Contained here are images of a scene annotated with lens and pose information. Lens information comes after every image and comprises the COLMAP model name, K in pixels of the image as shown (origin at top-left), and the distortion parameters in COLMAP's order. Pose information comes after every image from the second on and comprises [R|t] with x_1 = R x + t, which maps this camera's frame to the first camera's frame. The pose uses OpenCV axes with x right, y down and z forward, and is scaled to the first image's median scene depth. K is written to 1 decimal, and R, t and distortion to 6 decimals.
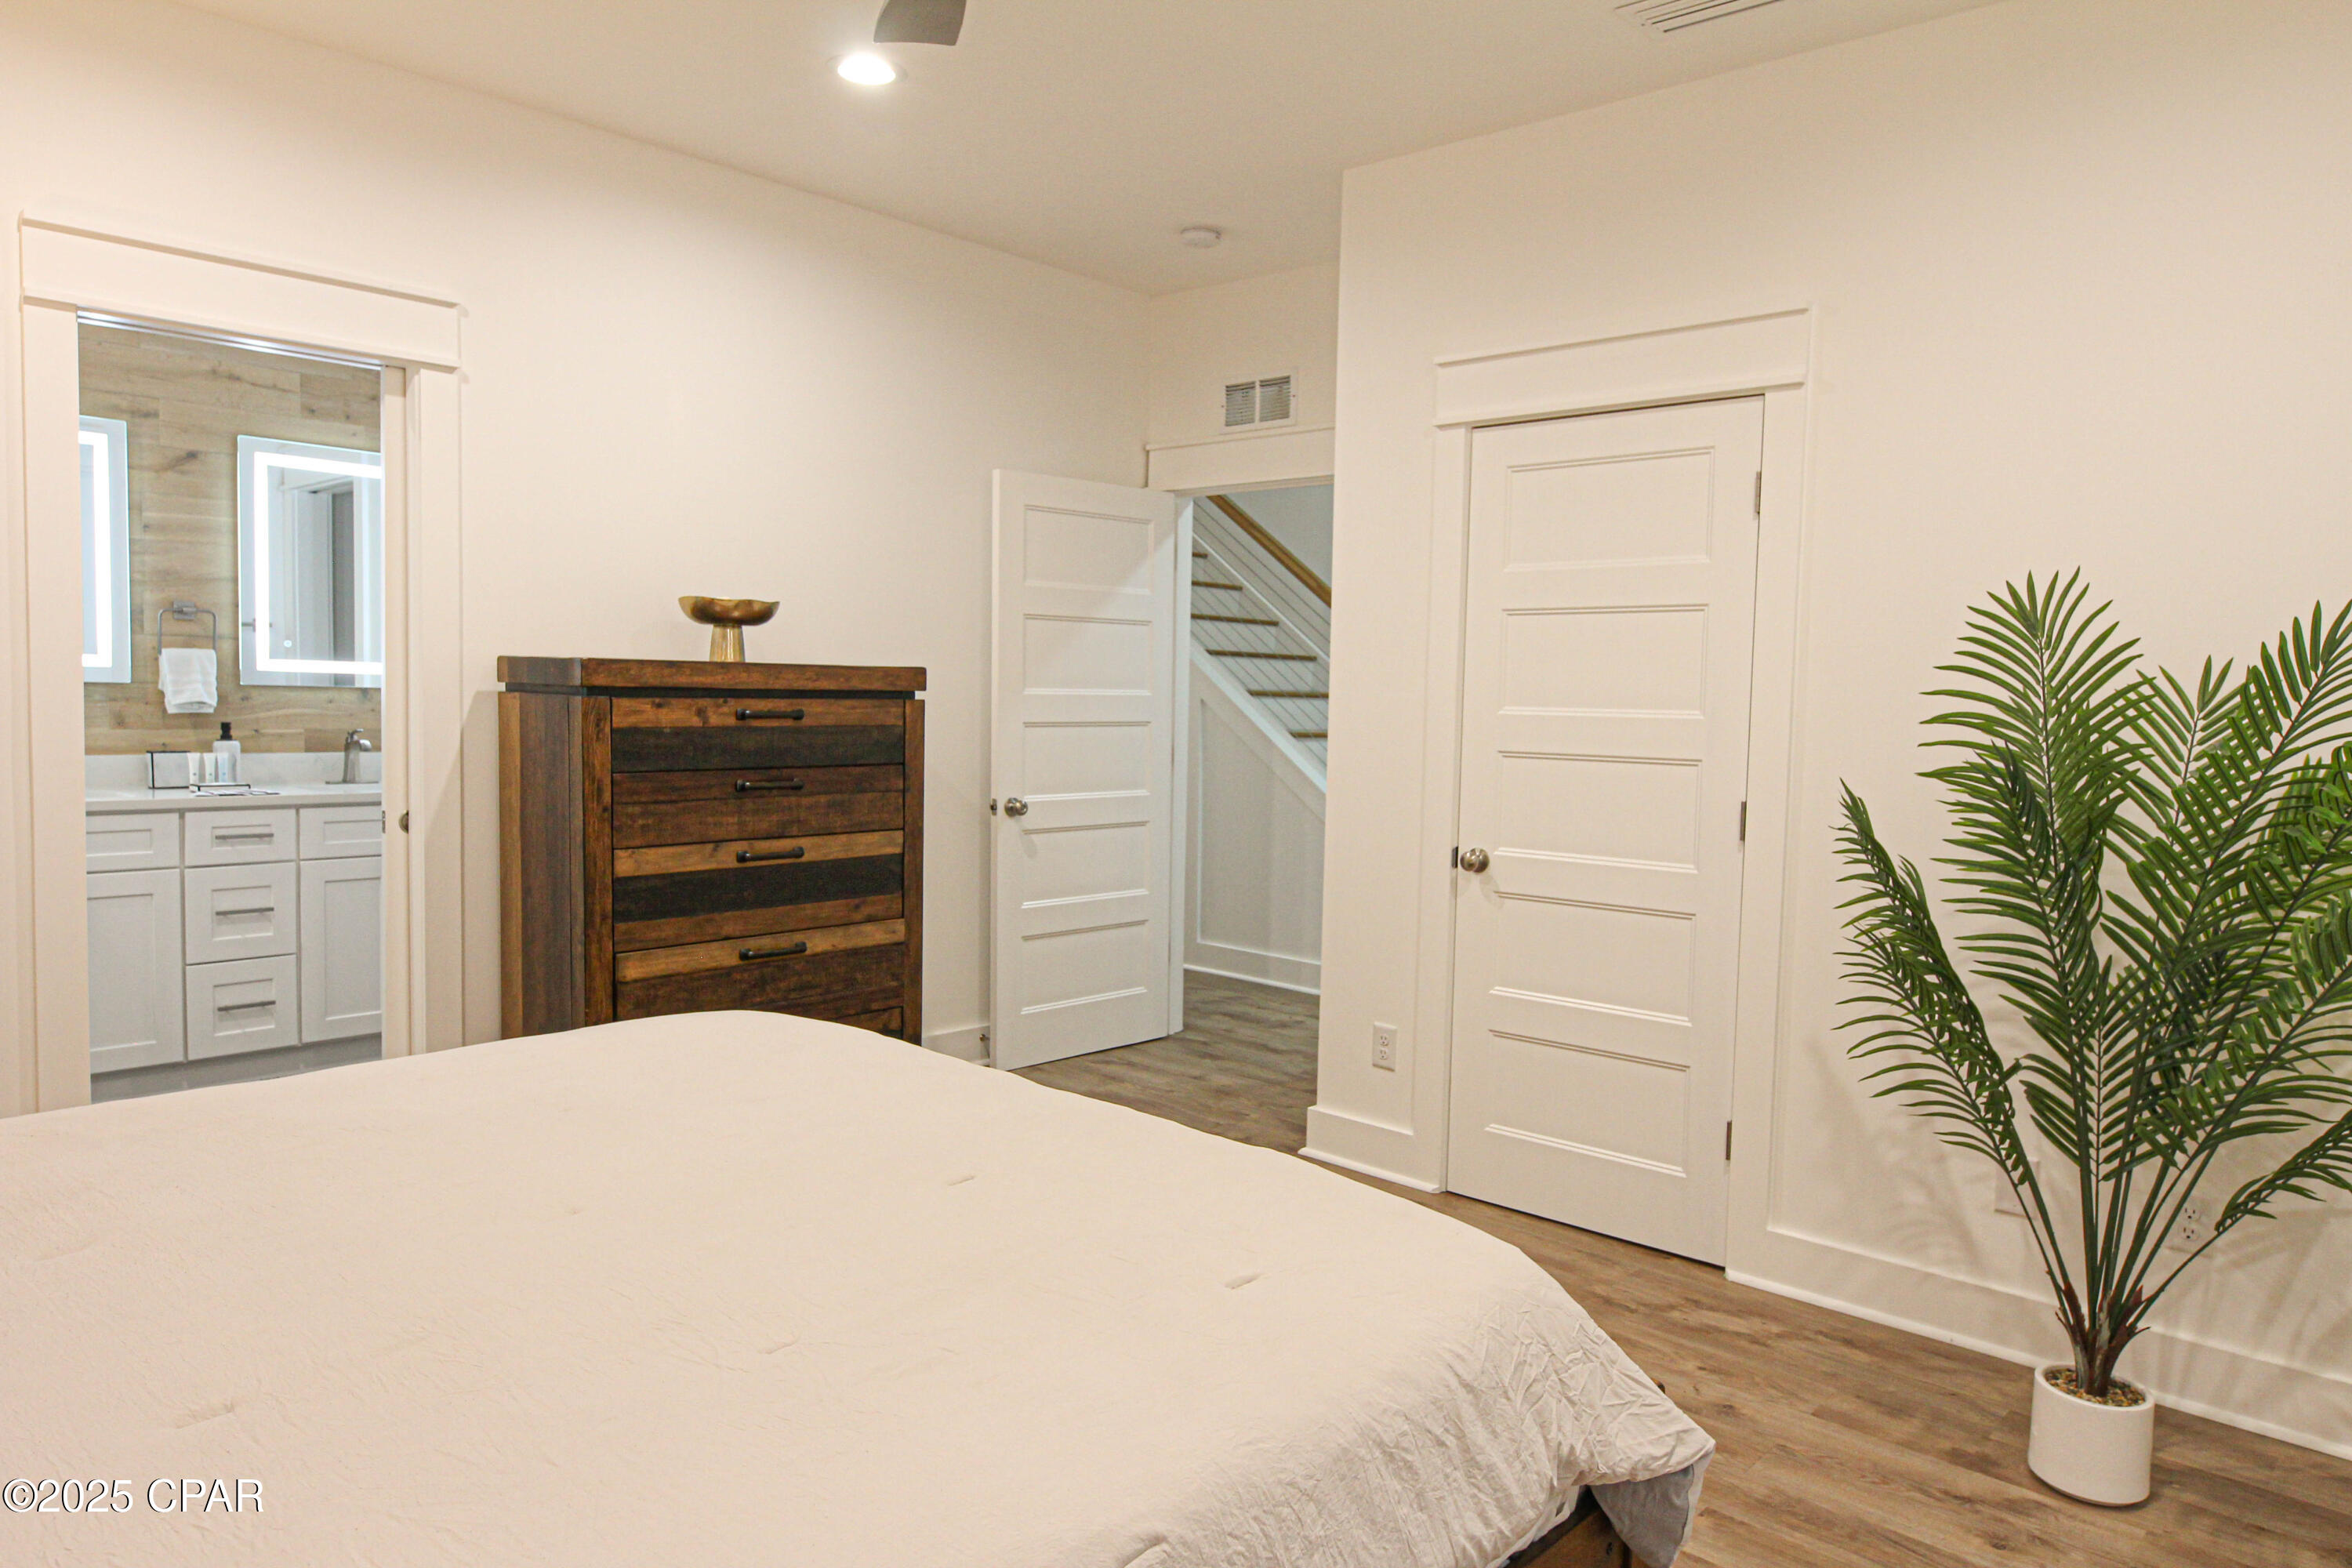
lens RADIAL K [[1560.8, 0, 1192.8], [0, 1560.8, 780.0], [0, 0, 1]] dist [0.026431, -0.002533]
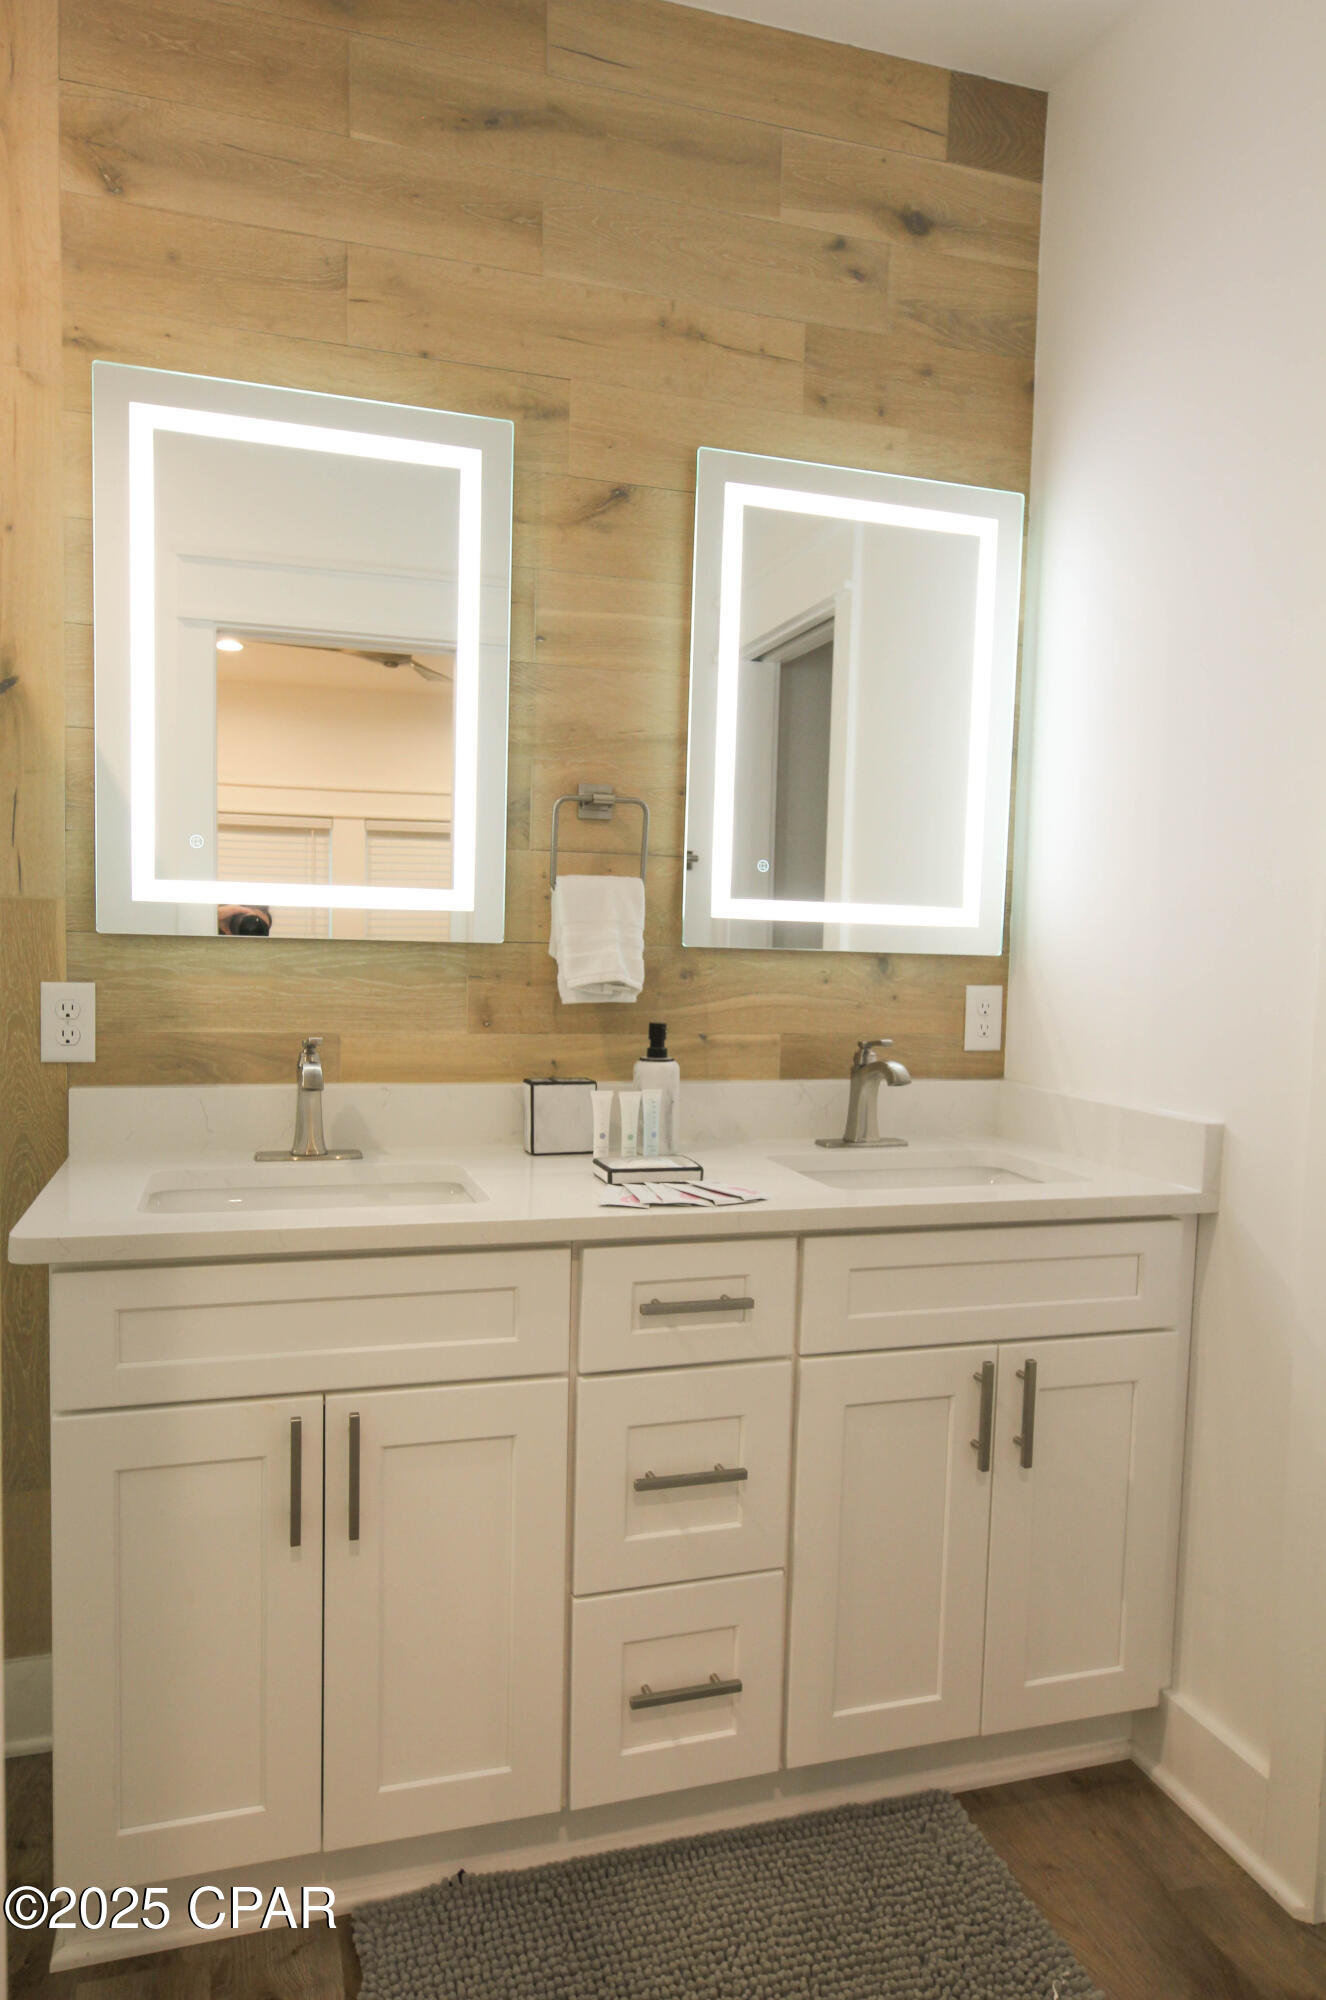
lens RADIAL K [[1327.2, 0, 659.9], [0, 1327.2, 1012.4], [0, 0, 1]] dist [0.026431, -0.002533]
pose [[0.870908, 0.031137, -0.490458, -0.410244], [-0.033940, 0.999419, 0.003183, -0.041577], [0.490272, 0.013874, 0.871459, 0.639425]]
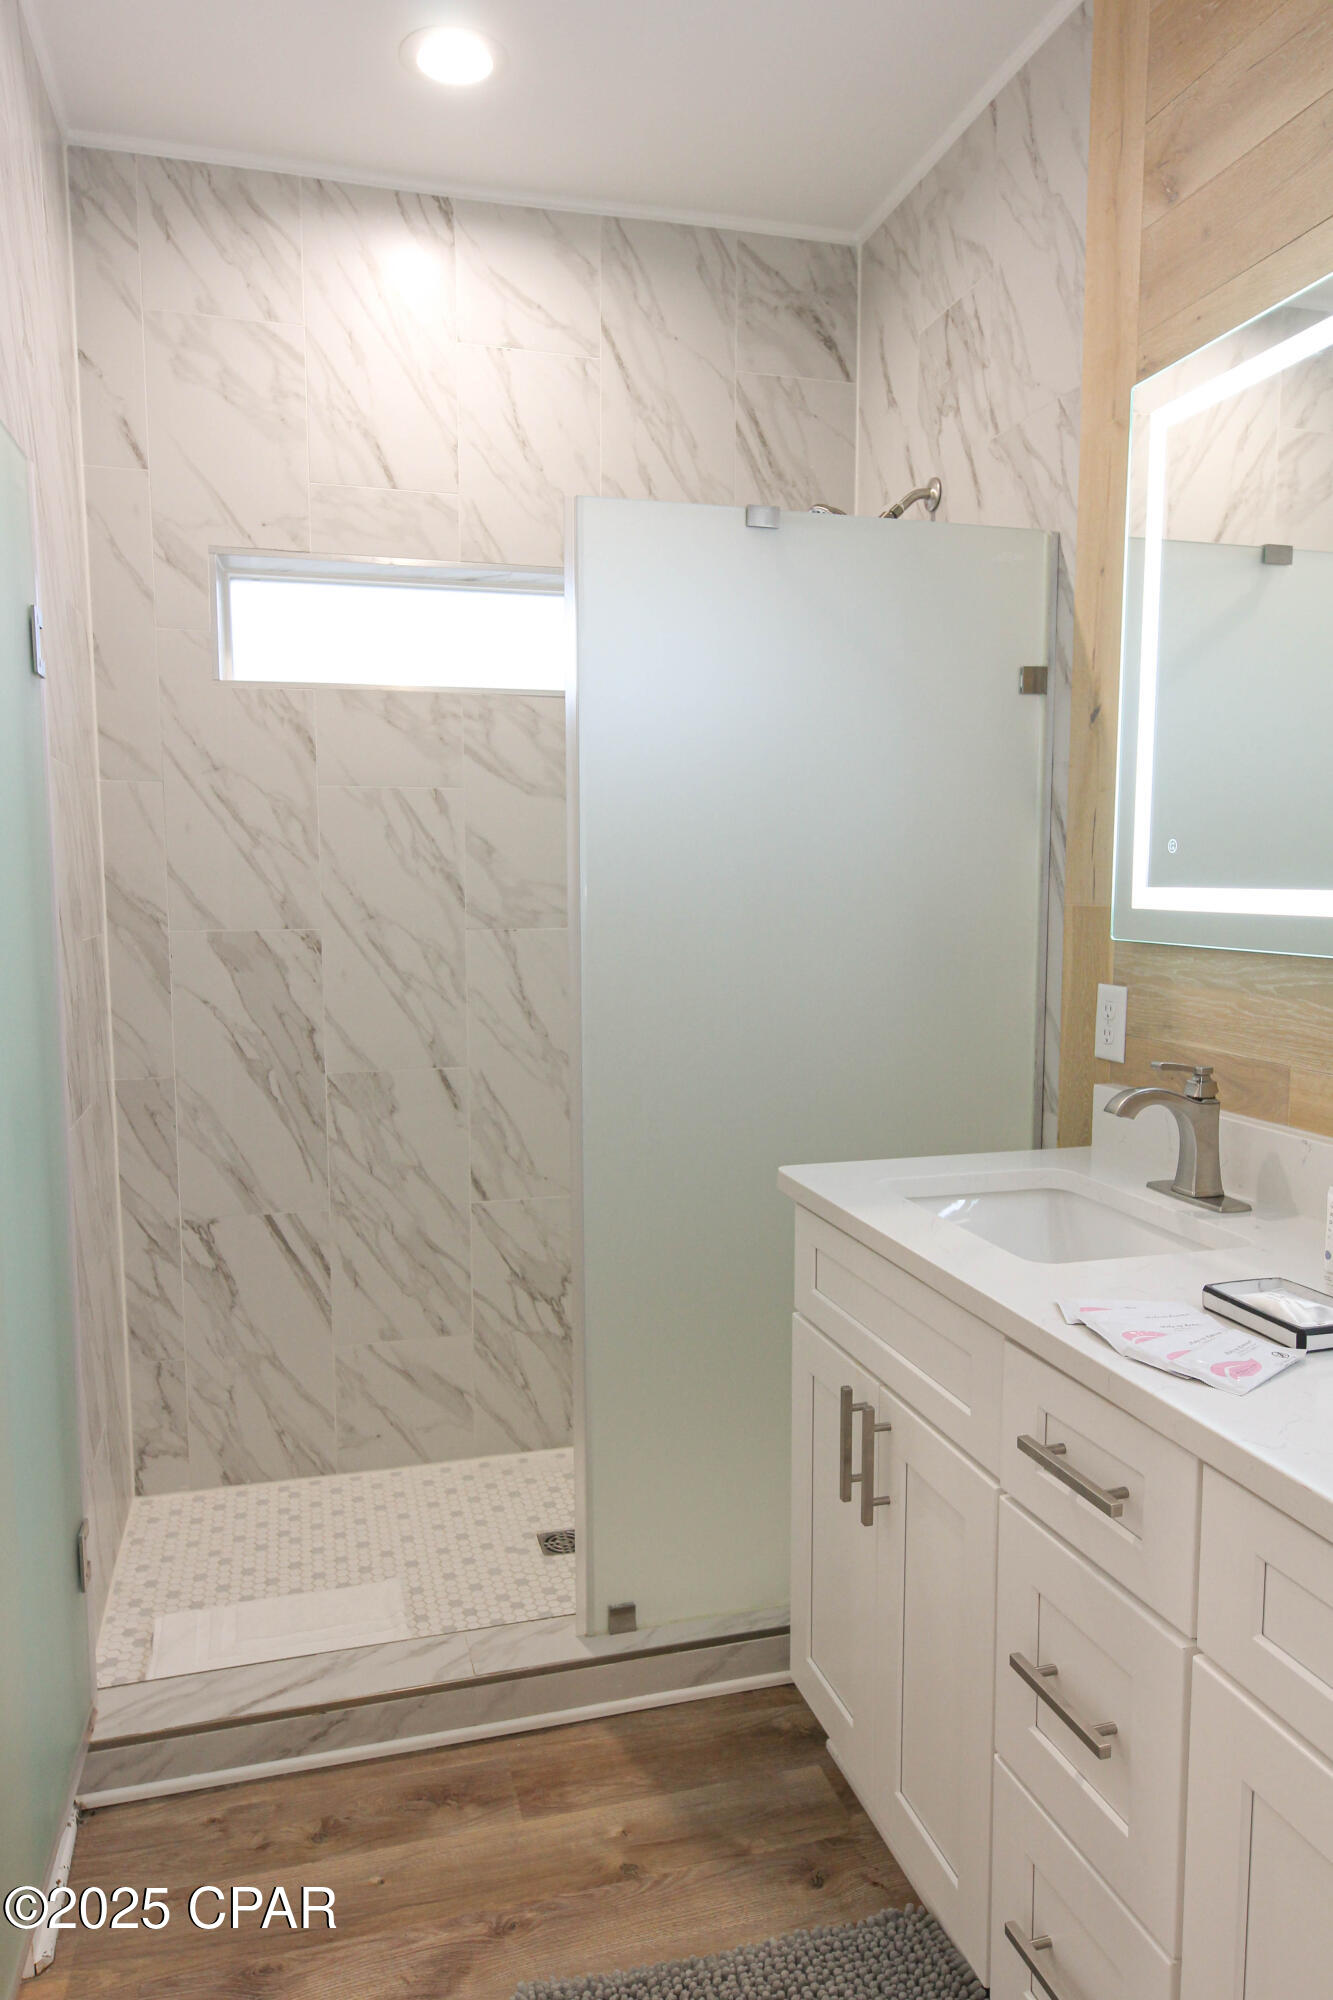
lens RADIAL K [[1327.2, 0, 666.4], [0, 1327.2, 998.7], [0, 0, 1]] dist [0.026431, -0.002533]
pose [[-0.487665, 0.058884, -0.871043, -0.318903], [-0.059828, 0.993123, 0.100632, -0.074272], [0.870978, 0.101187, -0.480789, 0.992990]]
